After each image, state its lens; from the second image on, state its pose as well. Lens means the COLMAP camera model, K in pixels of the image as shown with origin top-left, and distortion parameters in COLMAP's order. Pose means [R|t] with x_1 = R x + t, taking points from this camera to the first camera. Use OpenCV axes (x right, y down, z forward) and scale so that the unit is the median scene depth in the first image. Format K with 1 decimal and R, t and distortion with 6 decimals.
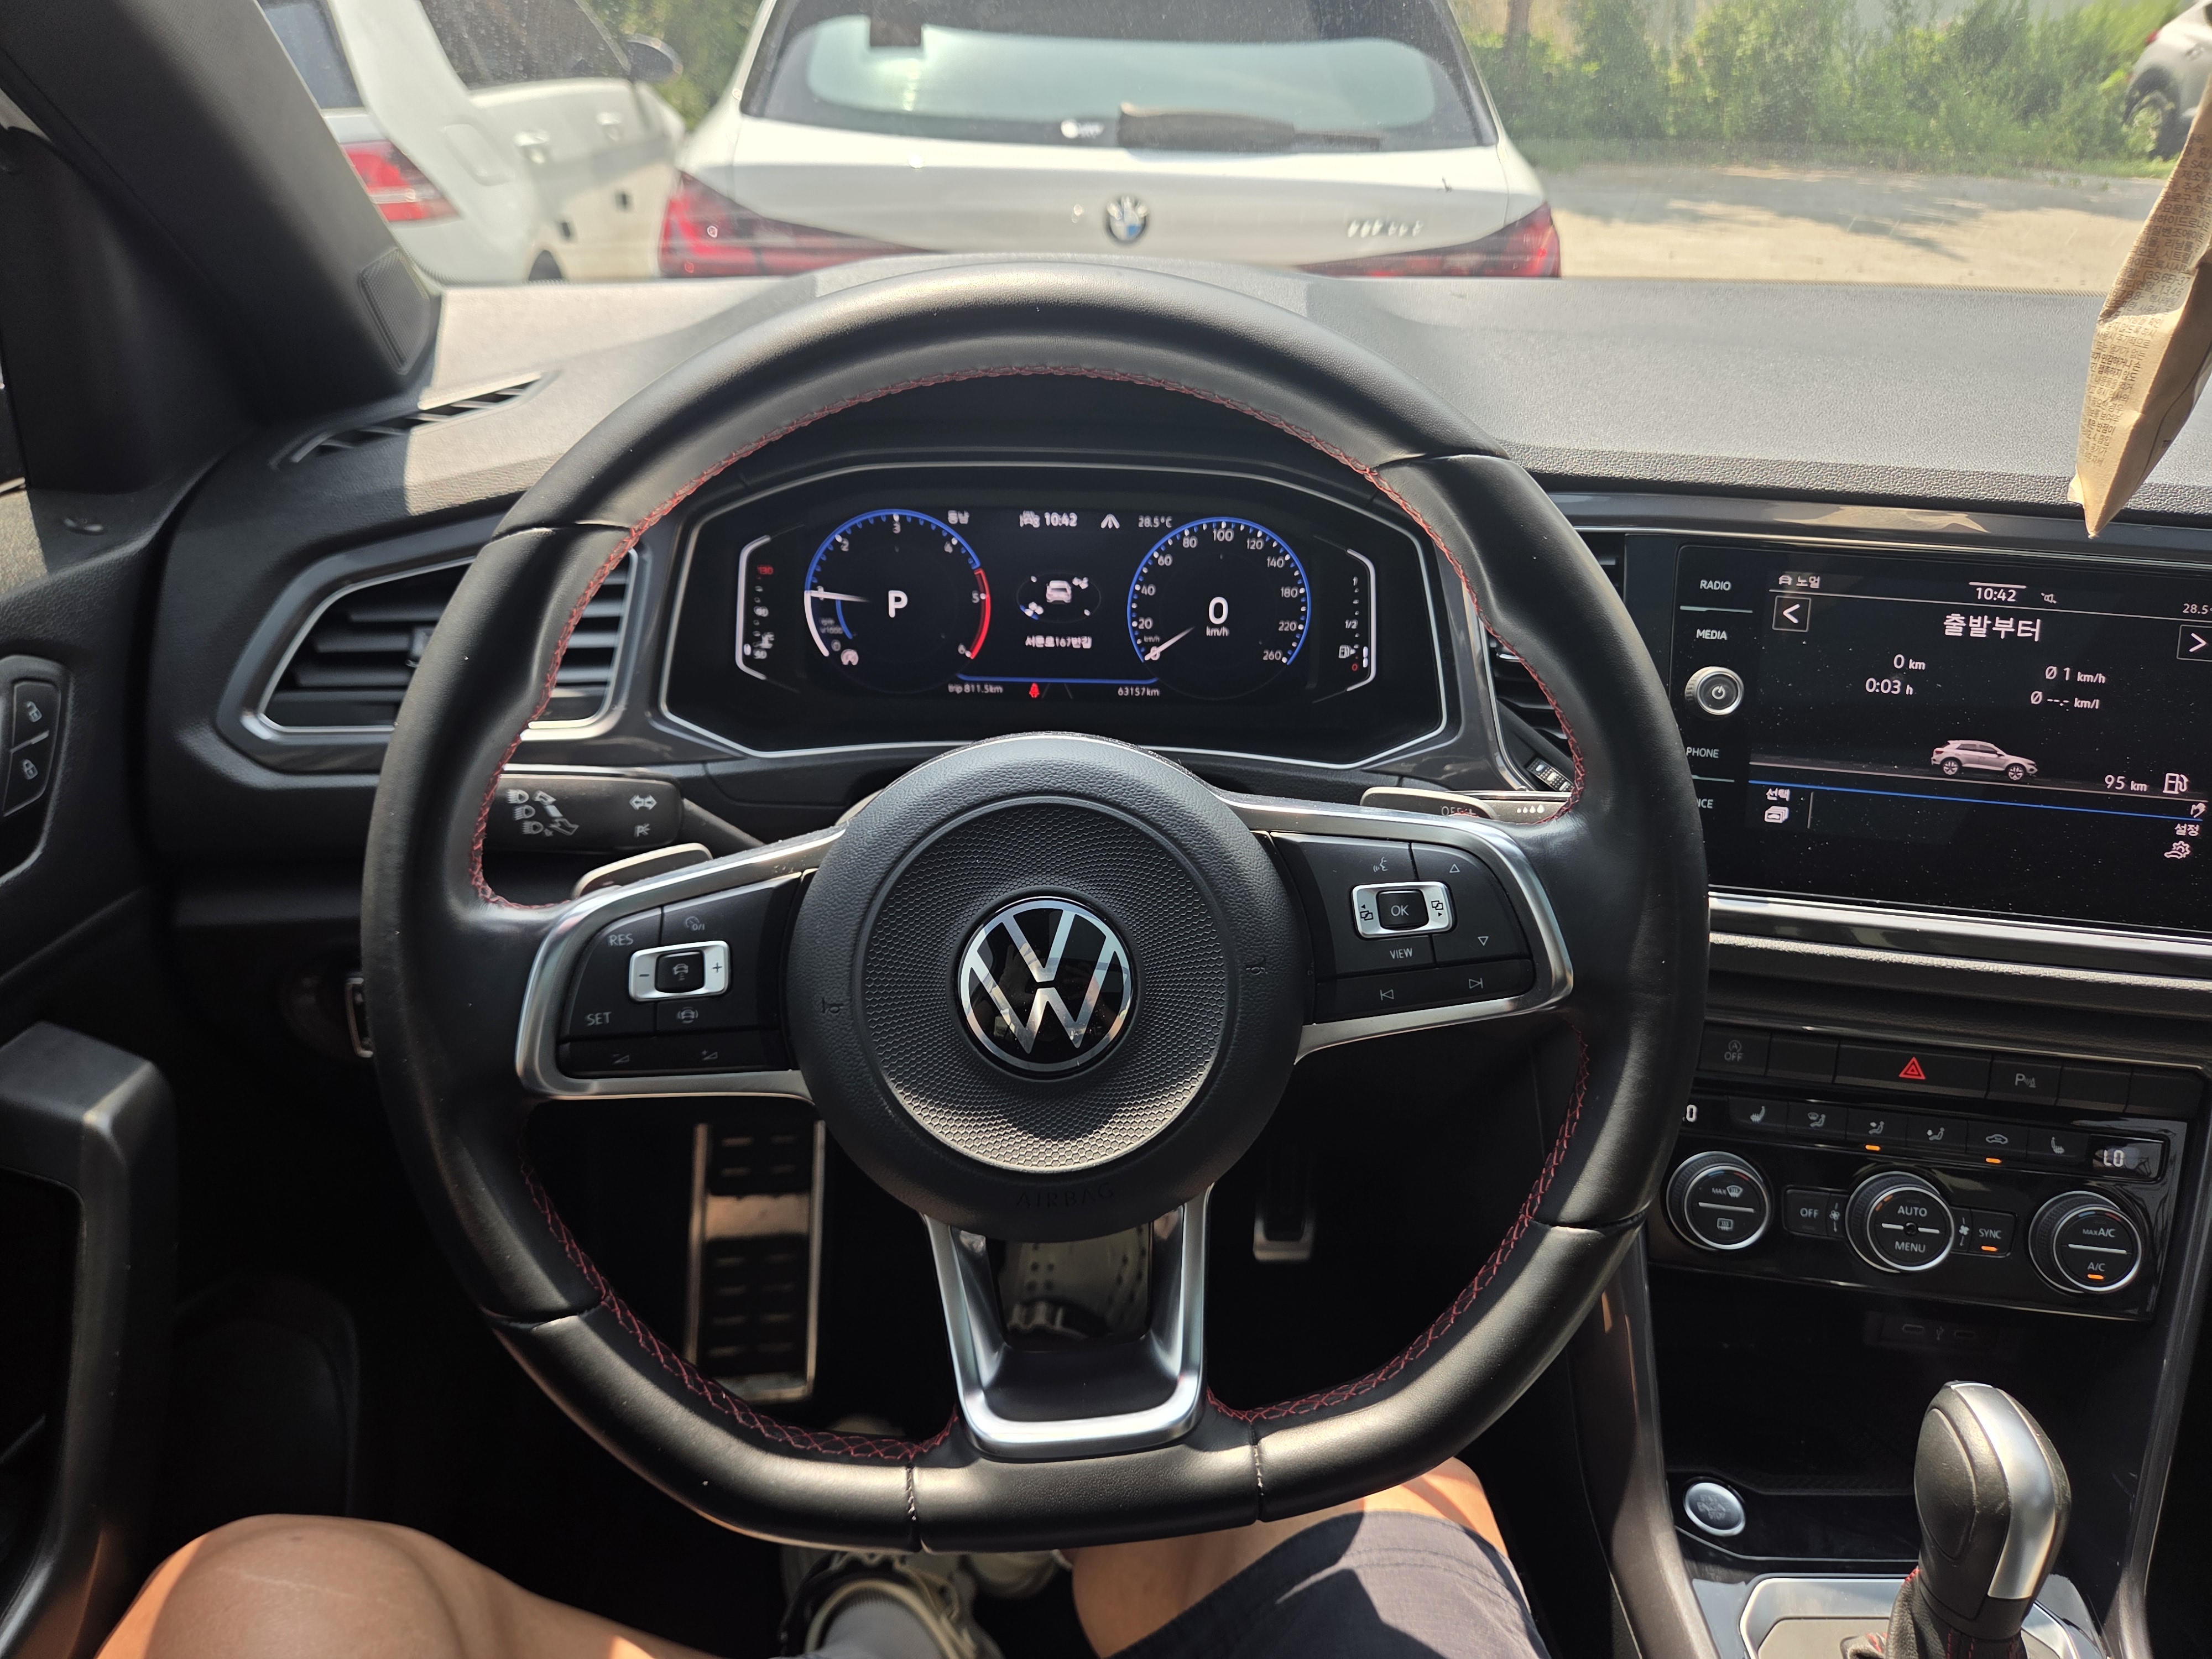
lens RADIAL K [[1512.5, 0, 1086.3], [0, 1512.5, 848.1], [0, 0, 1]] dist [0.046708, -0.047646]
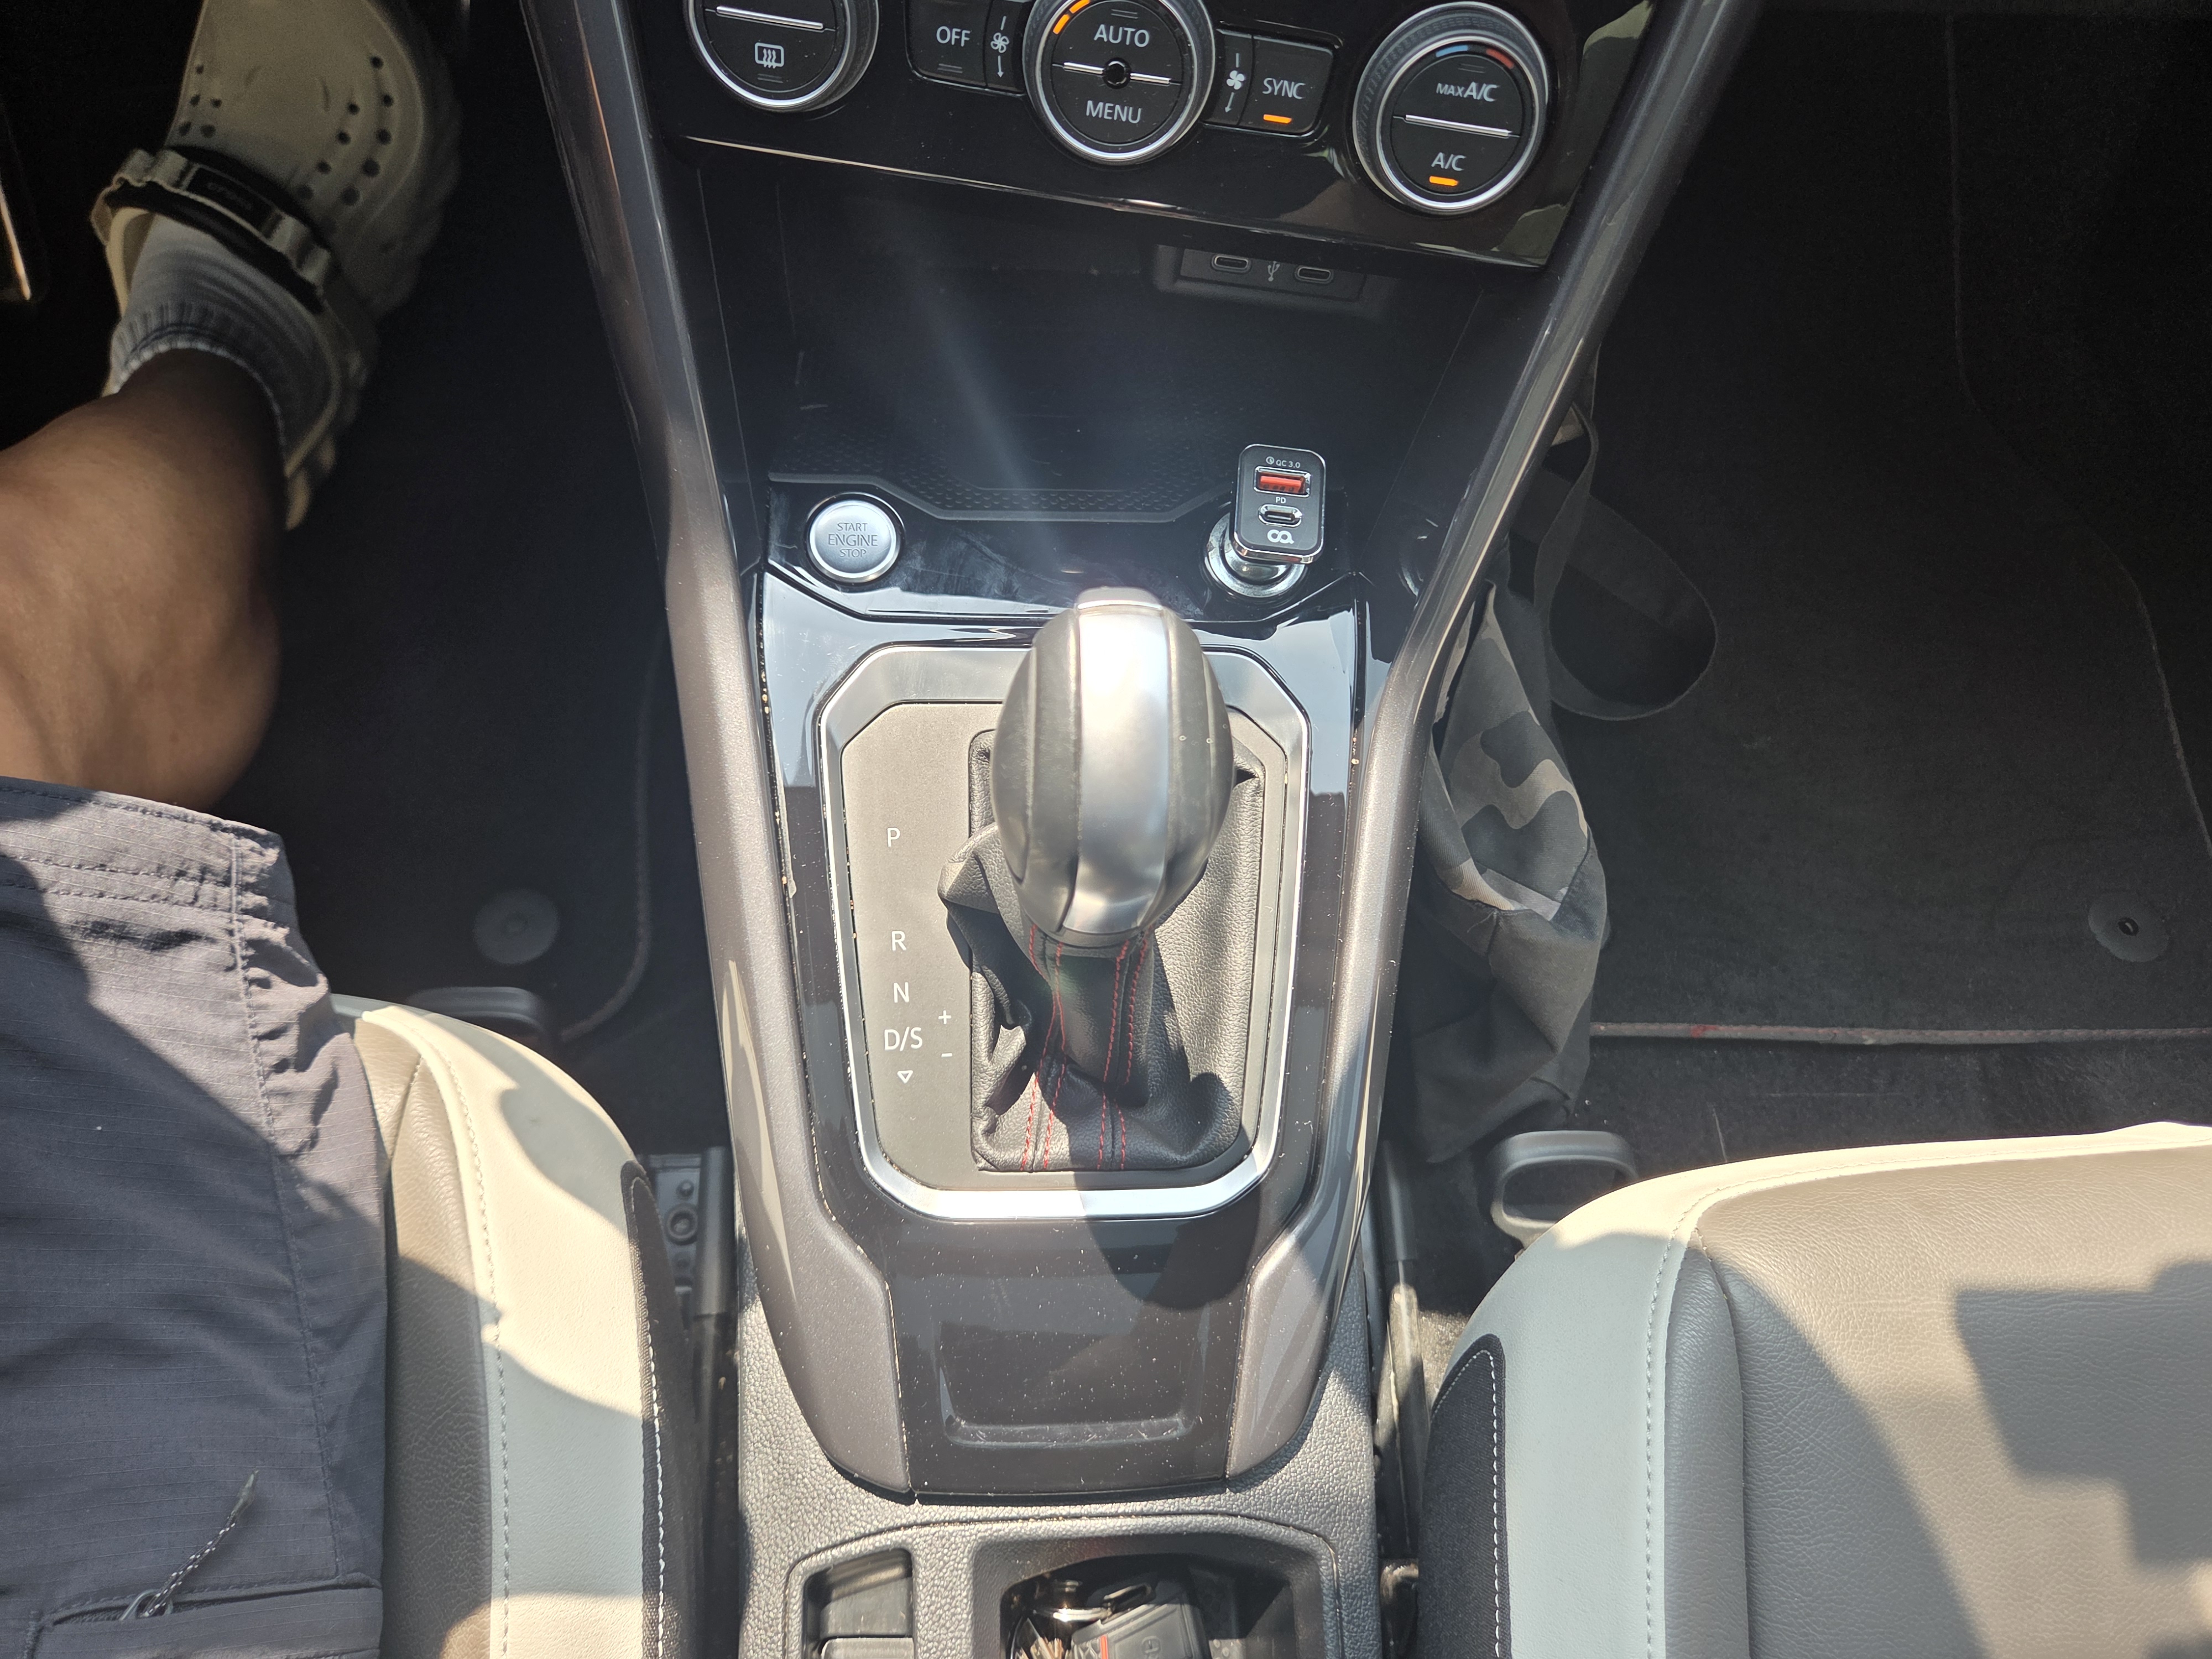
lens RADIAL K [[1510.6, 0, 1091.6], [0, 1510.6, 826.8], [0, 0, 1]] dist [0.027947, -0.031194]
pose [[0.997974, -0.001762, 0.063596, 0.447612], [-0.039869, 0.761670, 0.646737, 0.102627], [-0.049579, -0.647962, 0.760057, 0.410496]]
